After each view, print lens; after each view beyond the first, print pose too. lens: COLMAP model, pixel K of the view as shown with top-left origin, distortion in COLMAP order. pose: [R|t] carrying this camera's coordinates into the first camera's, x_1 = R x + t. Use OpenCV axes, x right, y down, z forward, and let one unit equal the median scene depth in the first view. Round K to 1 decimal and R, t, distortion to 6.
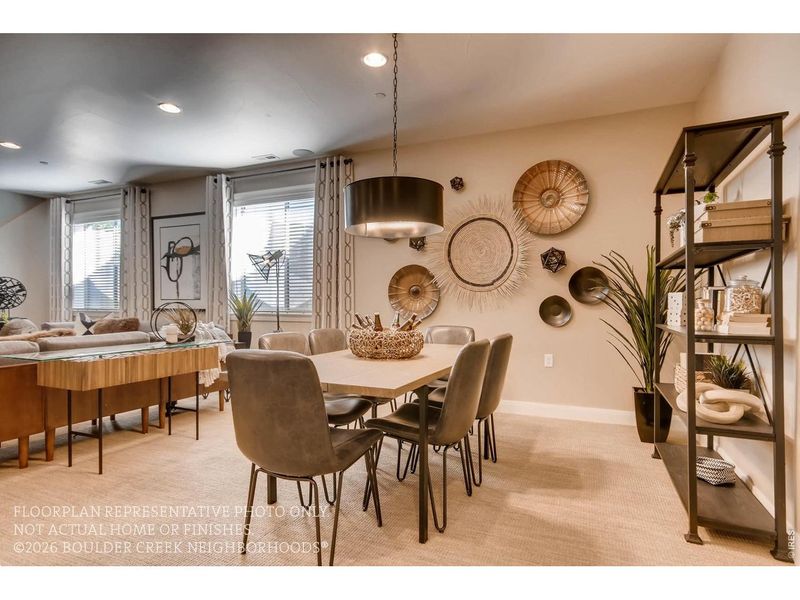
lens RADIAL K [[442.5, 0, 413.5], [0, 442.5, 308.8], [0, 0, 1]] dist [0.000823, 0.018363]
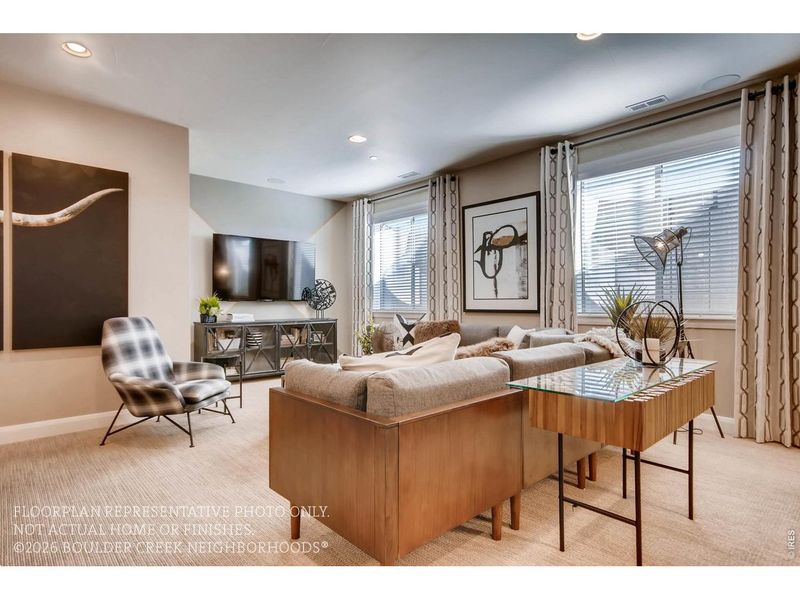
lens RADIAL K [[441.1, 0, 403.3], [0, 441.1, 301.2], [0, 0, 1]] dist [-0.017361, 0.018669]
pose [[0.916388, -0.007021, -0.400229, -0.352672], [-0.000116, 0.999841, -0.017805, -0.001508], [0.400291, 0.016363, 0.916242, 0.149833]]
